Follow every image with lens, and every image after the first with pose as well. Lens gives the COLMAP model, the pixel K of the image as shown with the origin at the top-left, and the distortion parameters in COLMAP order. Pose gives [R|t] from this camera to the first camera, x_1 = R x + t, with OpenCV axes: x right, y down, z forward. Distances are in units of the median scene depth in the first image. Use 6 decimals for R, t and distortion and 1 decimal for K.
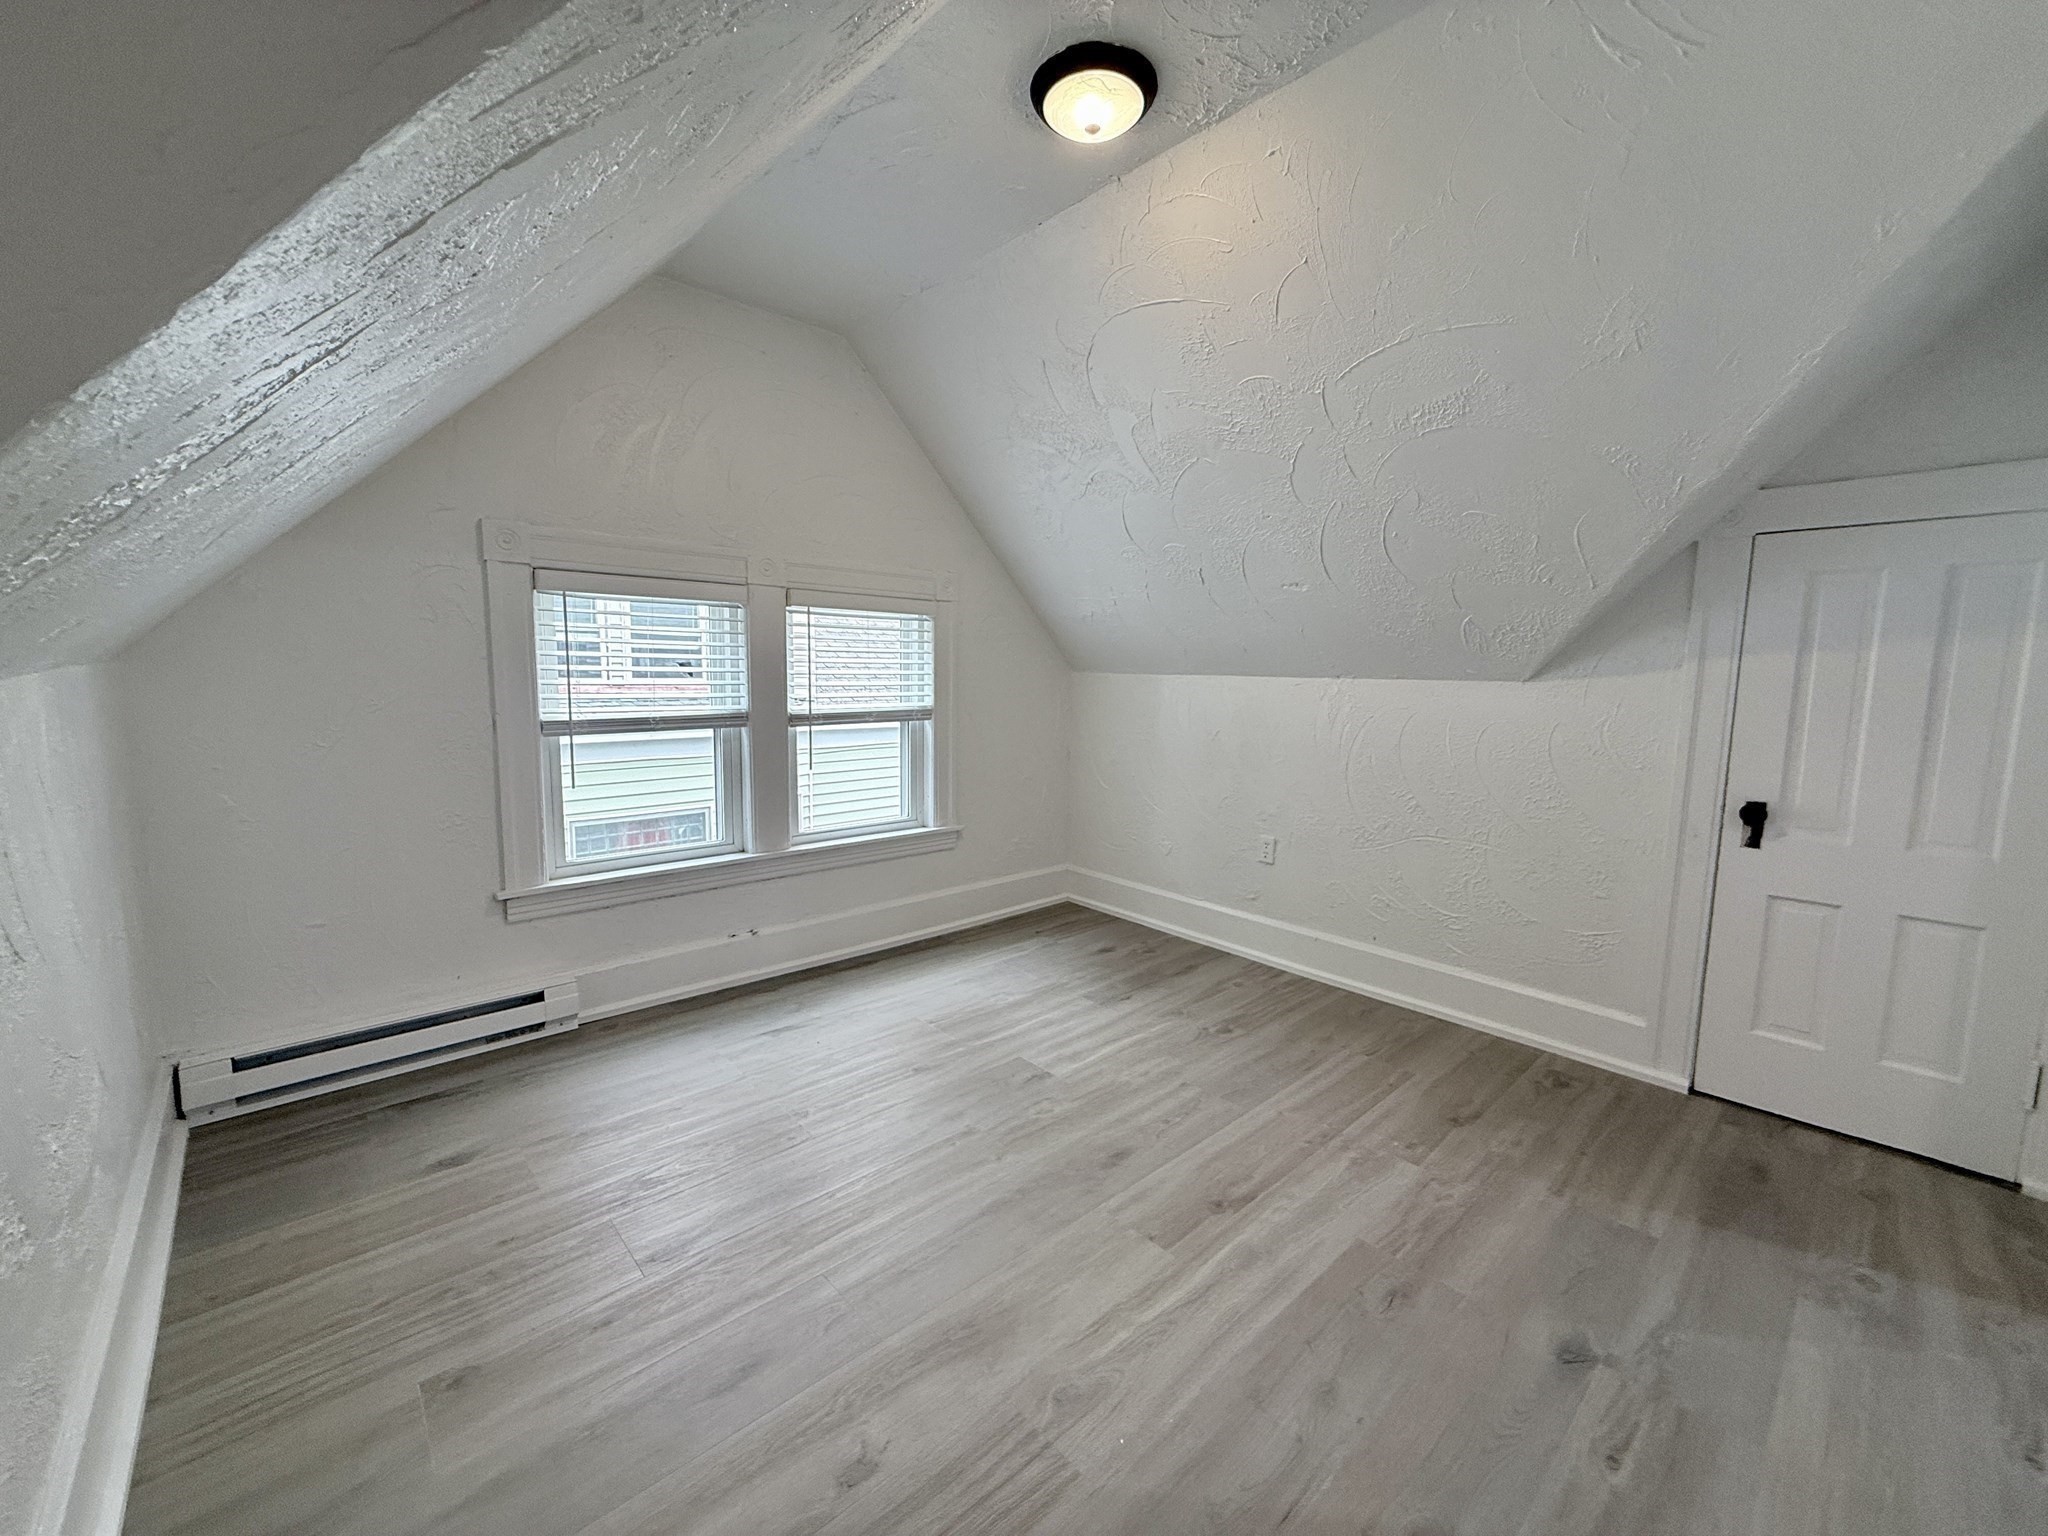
lens RADIAL K [[824.8, 0, 1017.2], [0, 824.8, 764.3], [0, 0, 1]] dist [-0.001014, -0.000184]
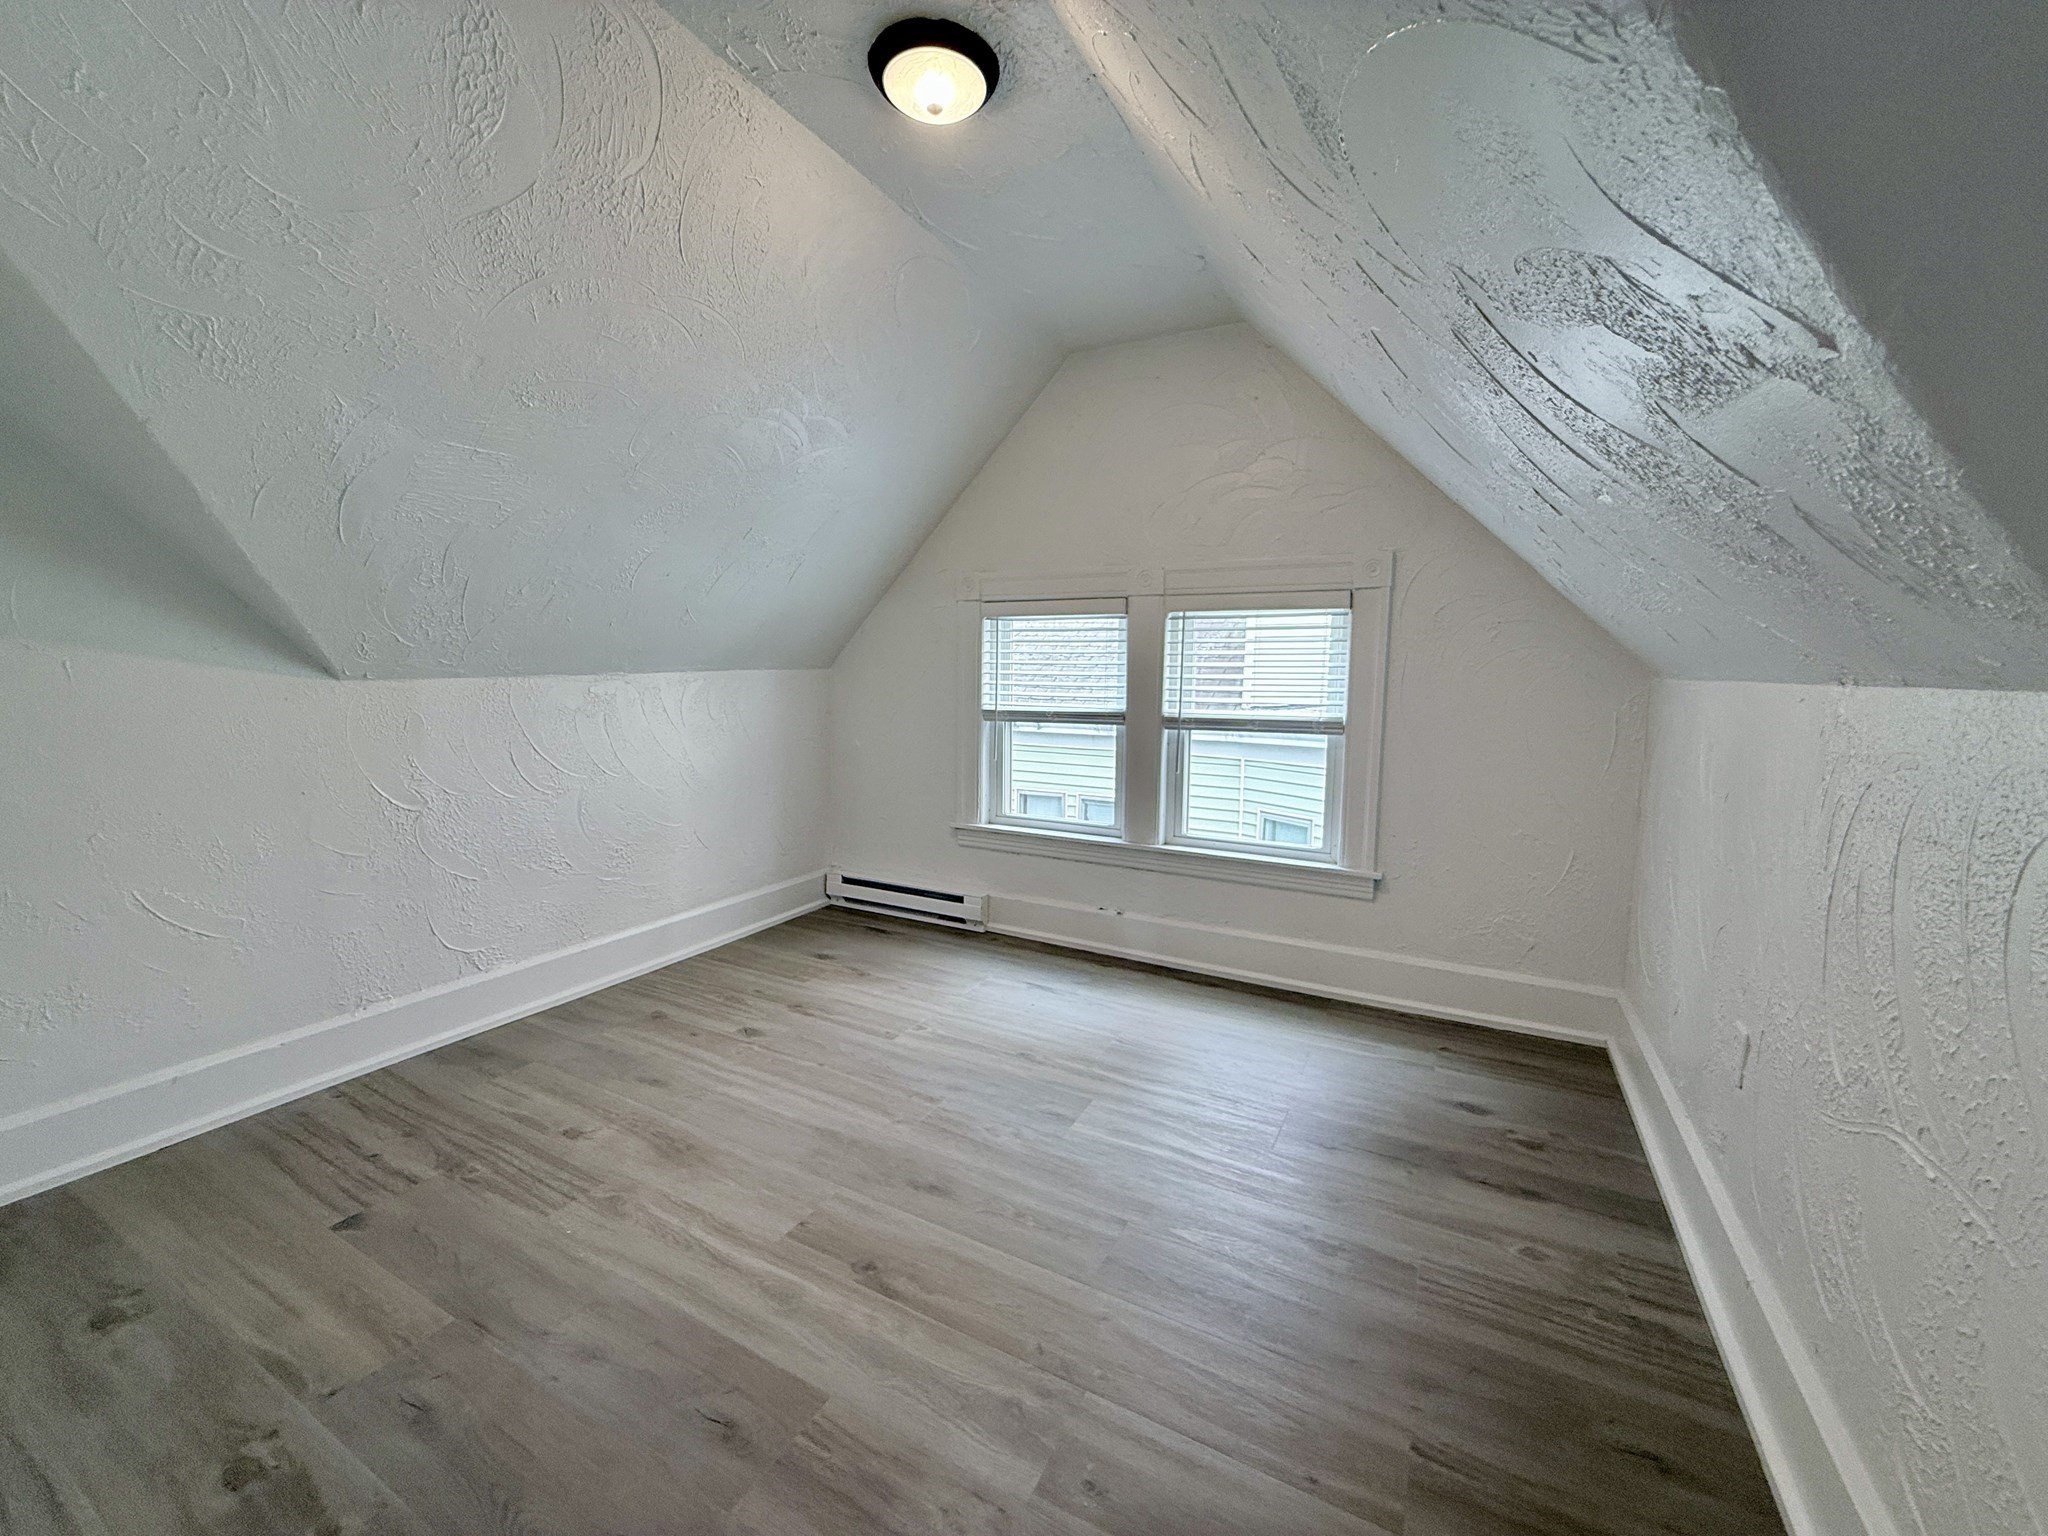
lens RADIAL K [[824.8, 0, 1017.2], [0, 824.8, 764.3], [0, 0, 1]] dist [-0.001014, -0.000184]
pose [[0.321051, 0.096664, -0.942116, 0.709730], [-0.114524, 0.991440, 0.062698, -0.049119], [0.940112, 0.087765, 0.329373, 0.535345]]
